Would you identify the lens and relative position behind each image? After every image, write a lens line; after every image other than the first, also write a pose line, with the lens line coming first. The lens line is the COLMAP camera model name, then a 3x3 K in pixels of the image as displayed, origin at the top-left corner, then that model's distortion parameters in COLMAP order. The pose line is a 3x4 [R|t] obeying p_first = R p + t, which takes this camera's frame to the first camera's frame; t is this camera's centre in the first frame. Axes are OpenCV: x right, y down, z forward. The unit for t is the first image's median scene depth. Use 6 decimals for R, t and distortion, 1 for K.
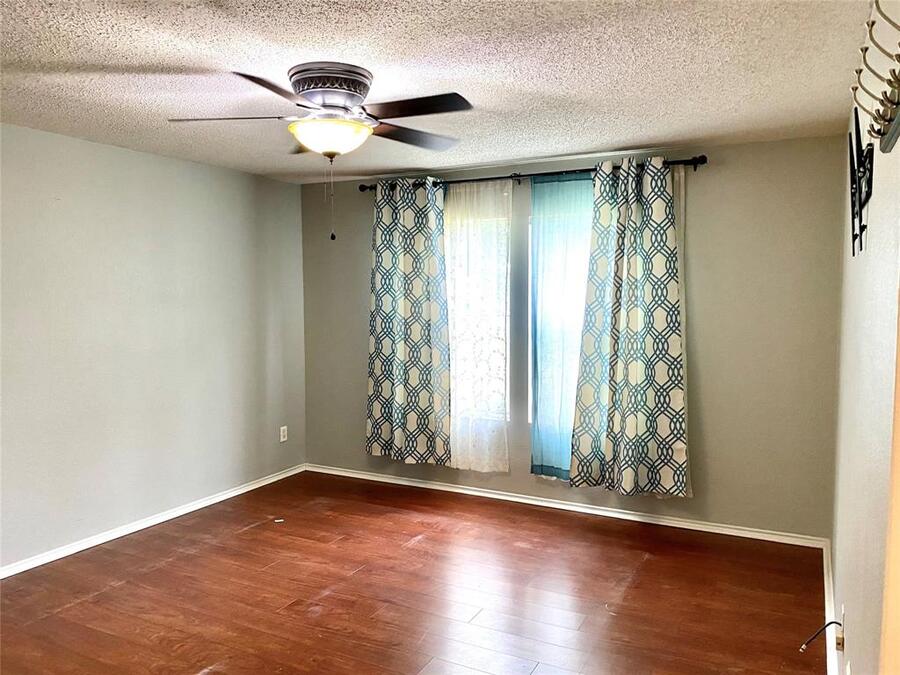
lens RADIAL K [[690.8, 0, 448.9], [0, 690.8, 332.9], [0, 0, 1]] dist [0.047487, -0.054946]
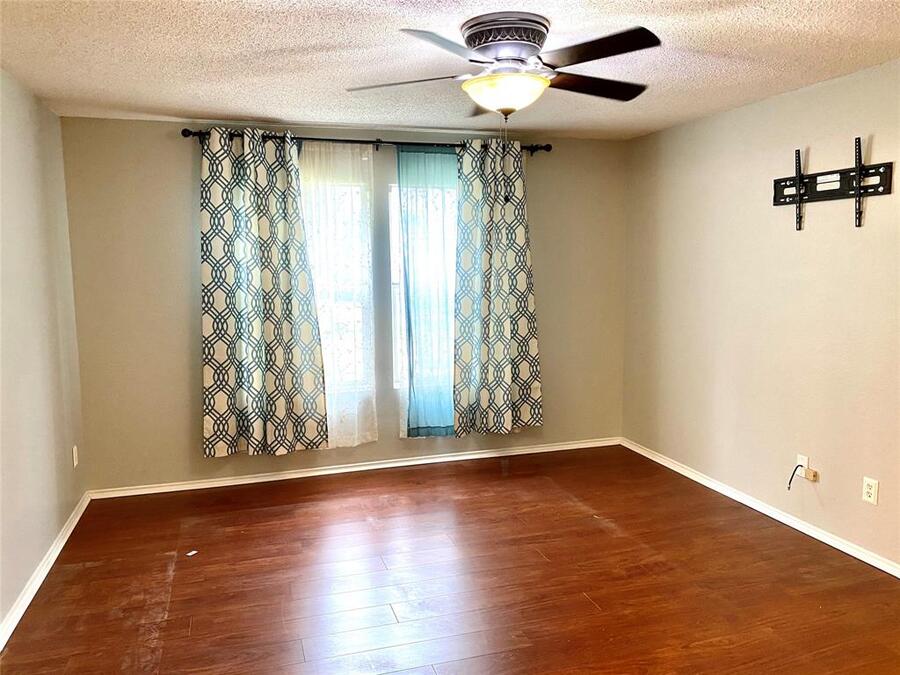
lens RADIAL K [[684.0, 0, 450.0], [0, 684.0, 337.5], [0, 0, 1]] dist [-0.007051, -0.004066]
pose [[0.699595, -0.085457, 0.709411, -0.543426], [0.056471, 0.996330, 0.064331, -0.005498], [-0.712305, -0.004944, 0.701853, 0.241815]]
